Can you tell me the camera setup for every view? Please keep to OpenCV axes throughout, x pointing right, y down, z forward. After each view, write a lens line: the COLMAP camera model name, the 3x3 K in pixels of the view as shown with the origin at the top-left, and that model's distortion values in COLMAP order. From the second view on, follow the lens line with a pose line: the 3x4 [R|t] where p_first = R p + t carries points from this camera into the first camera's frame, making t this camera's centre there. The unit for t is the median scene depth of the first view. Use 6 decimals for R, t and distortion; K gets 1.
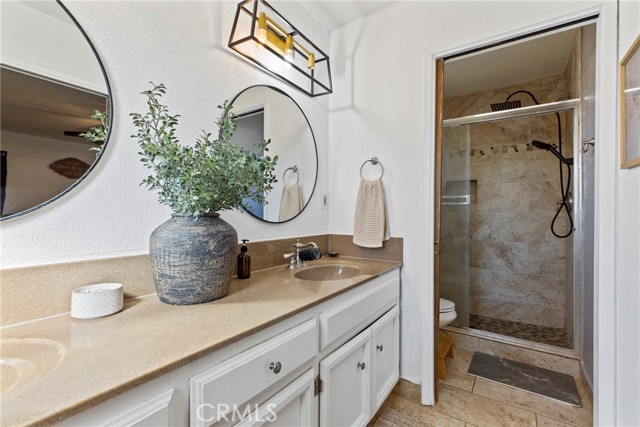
lens RADIAL K [[291.1, 0, 319.8], [0, 291.1, 211.3], [0, 0, 1]] dist [-0.001020, 0.000764]
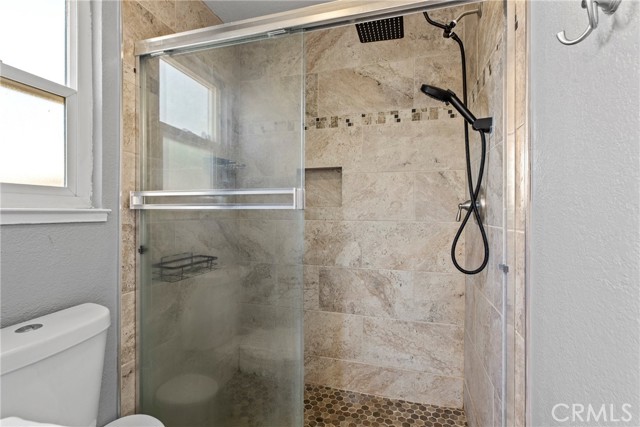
lens RADIAL K [[291.1, 0, 322.4], [0, 291.1, 213.2], [0, 0, 1]] dist [-0.001020, 0.000764]
pose [[0.950650, -0.000254, 0.310264, 0.339466], [-0.000905, 0.999993, 0.003592, -0.015448], [-0.310263, -0.003695, 0.950644, 0.472955]]
